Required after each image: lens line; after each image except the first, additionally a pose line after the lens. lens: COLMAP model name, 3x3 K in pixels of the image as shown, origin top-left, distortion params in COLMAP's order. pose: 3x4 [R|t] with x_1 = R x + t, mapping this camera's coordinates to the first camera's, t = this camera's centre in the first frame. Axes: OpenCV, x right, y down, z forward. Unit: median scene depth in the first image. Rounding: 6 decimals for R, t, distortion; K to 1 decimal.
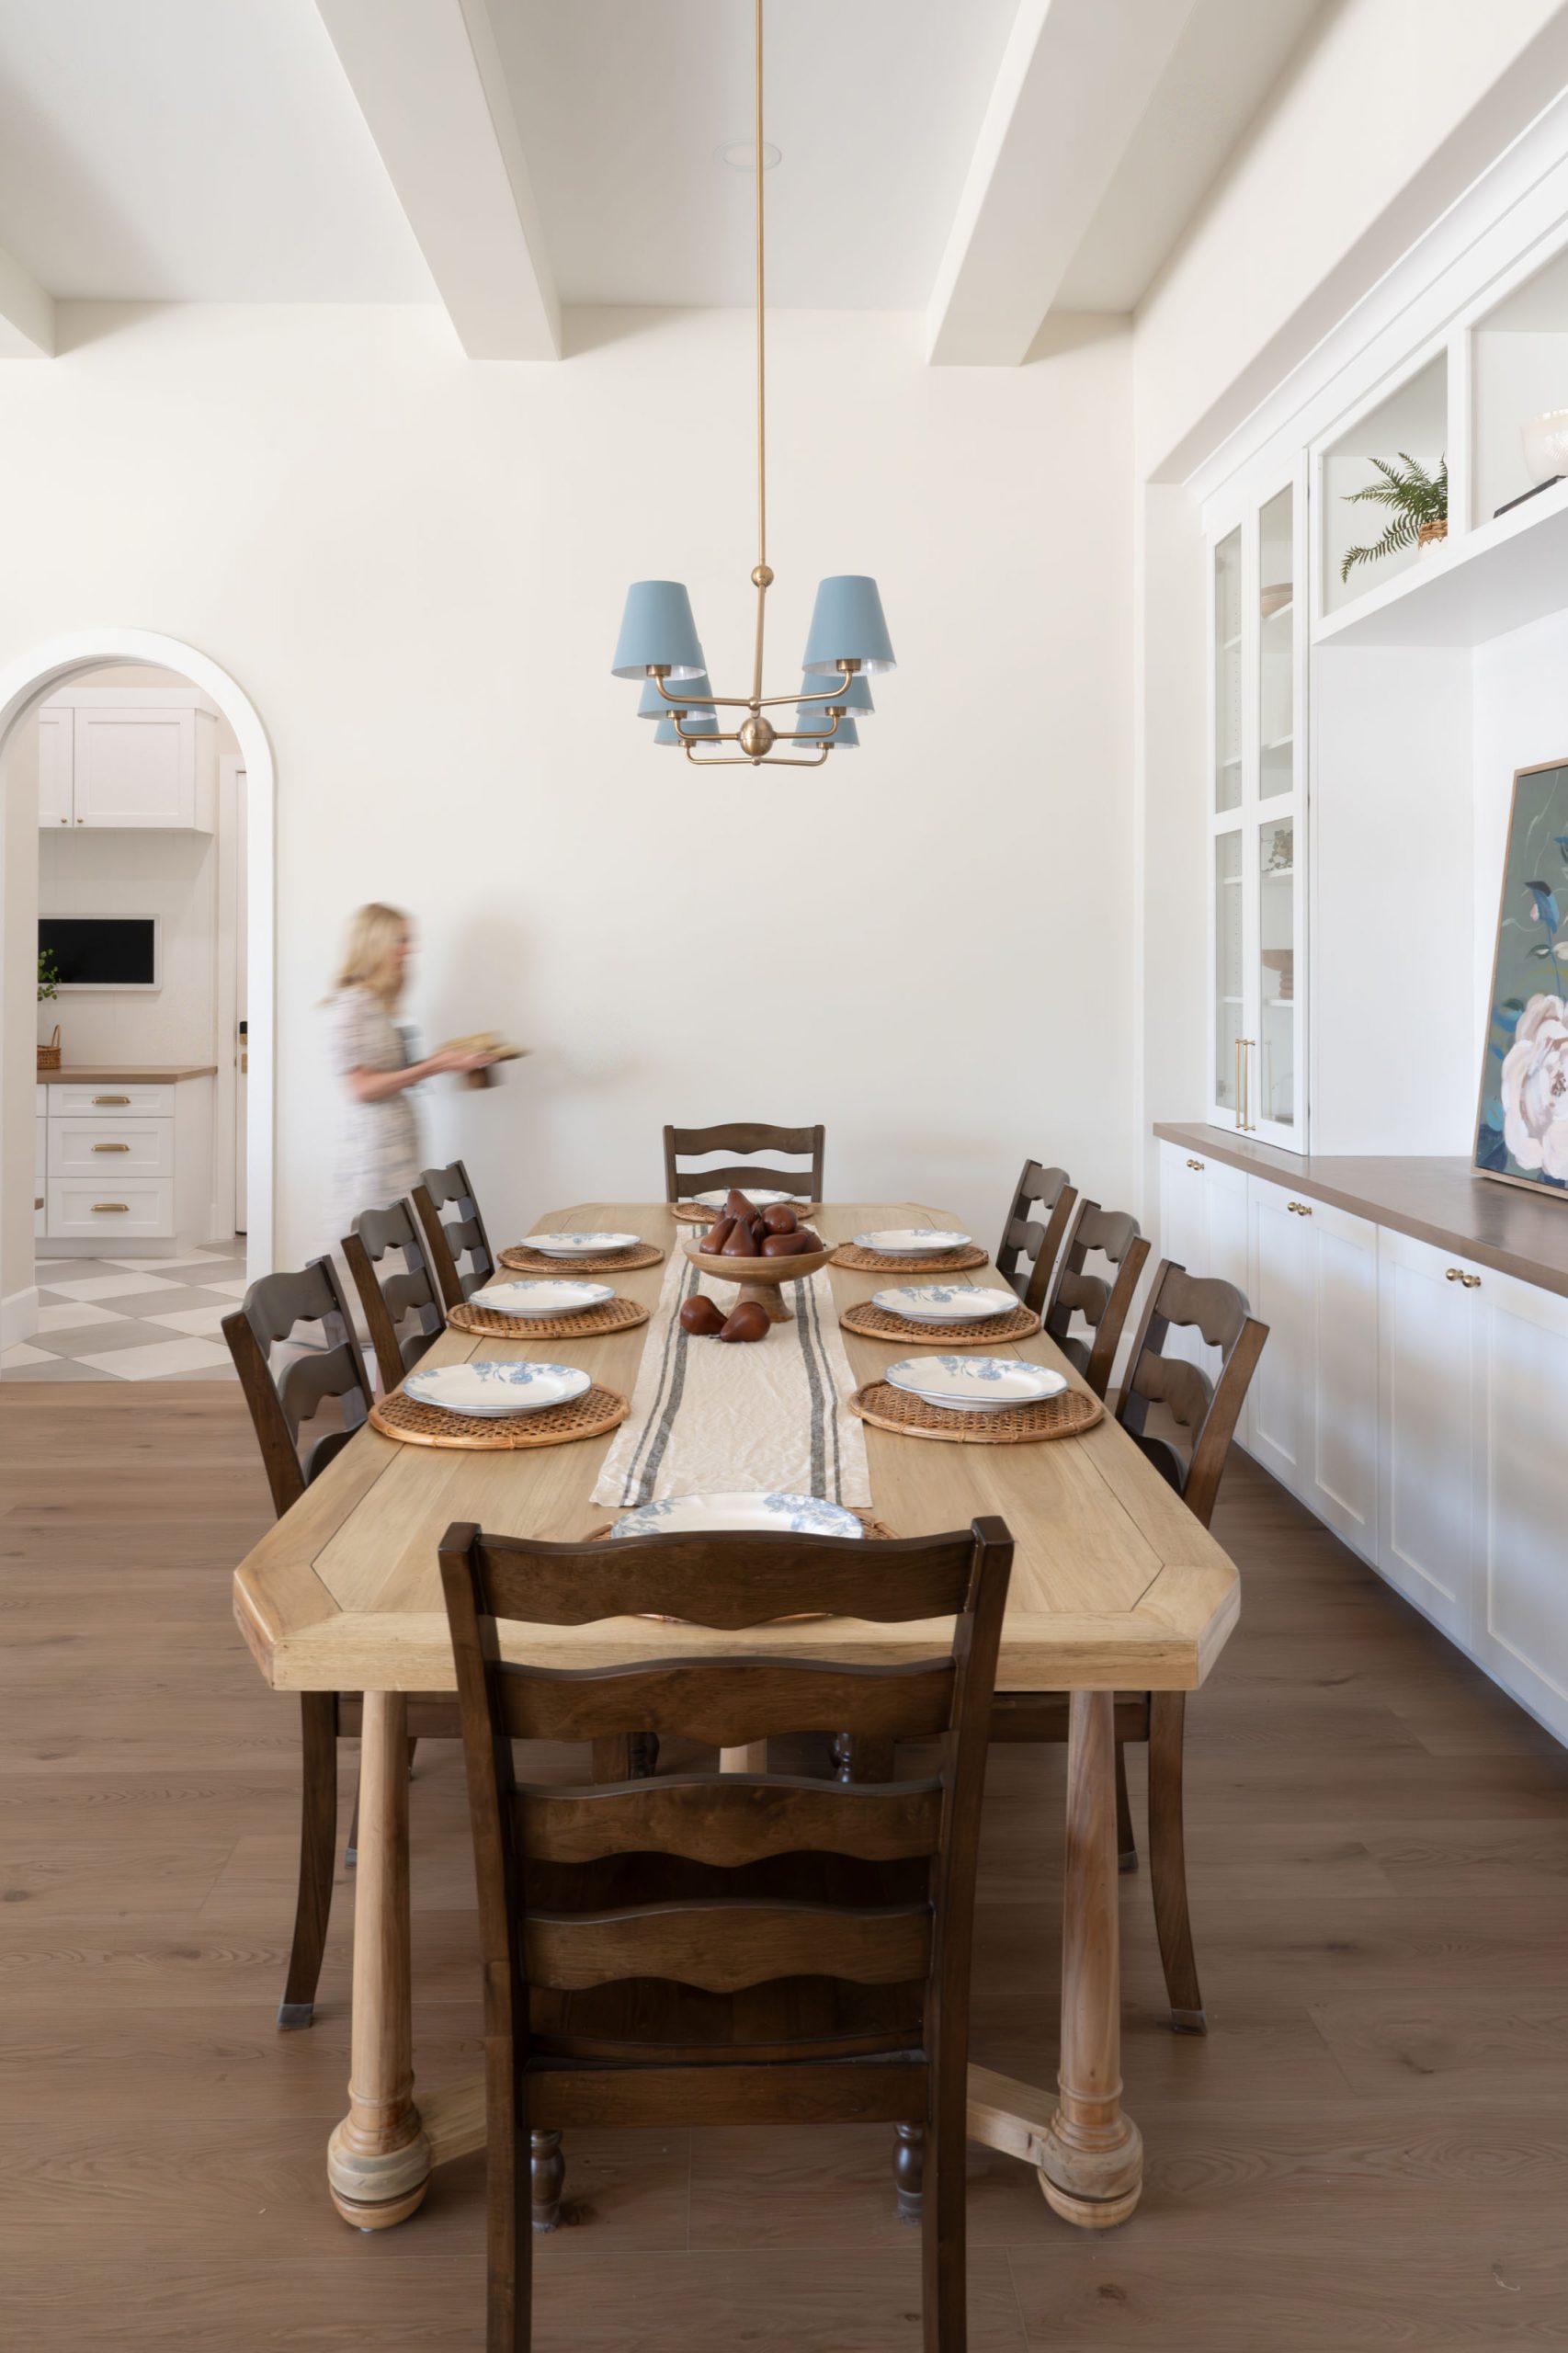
lens RADIAL K [[1659.3, 0, 782.2], [0, 1659.3, 953.2], [0, 0, 1]] dist [0.007408, -0.000358]
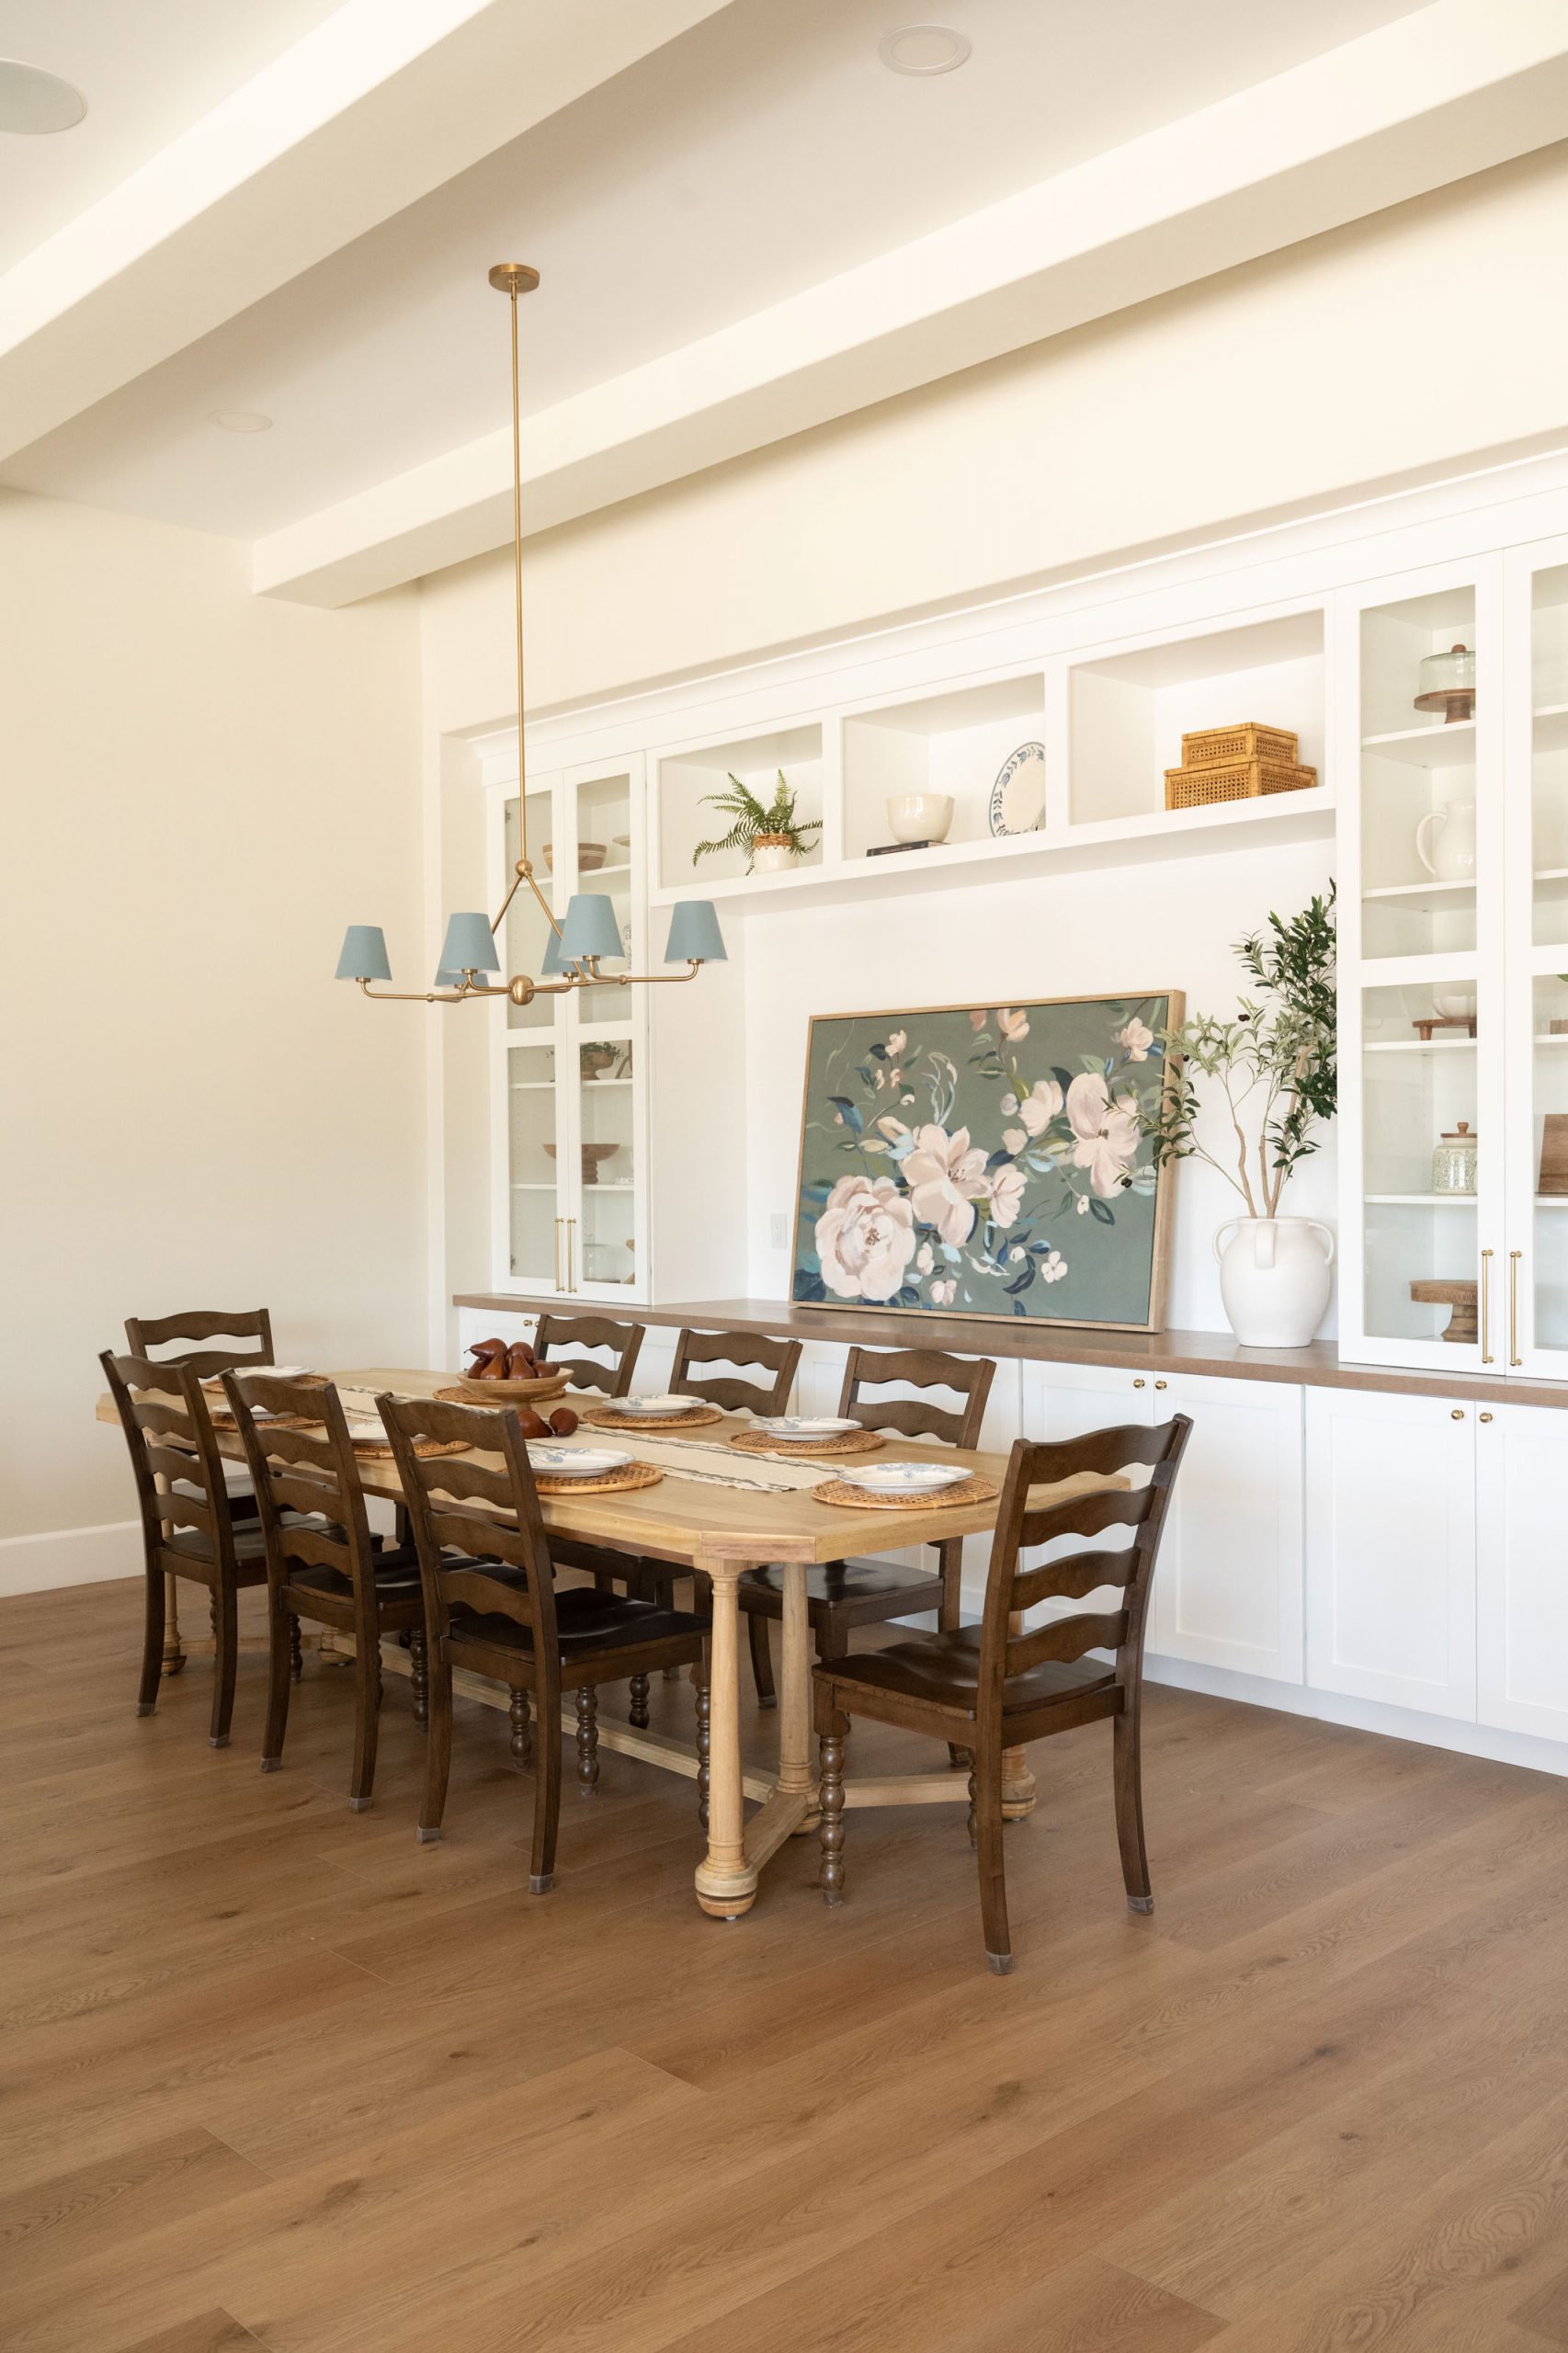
lens RADIAL K [[1992.6, 0, 784.0], [0, 1992.6, 1176.5], [0, 0, 1]] dist [0.001062, -0.000020]
pose [[0.748399, -0.019664, 0.662958, -0.712499], [0.004483, 0.999688, 0.024591, -0.017052], [-0.663234, -0.015431, 0.748253, -0.249808]]
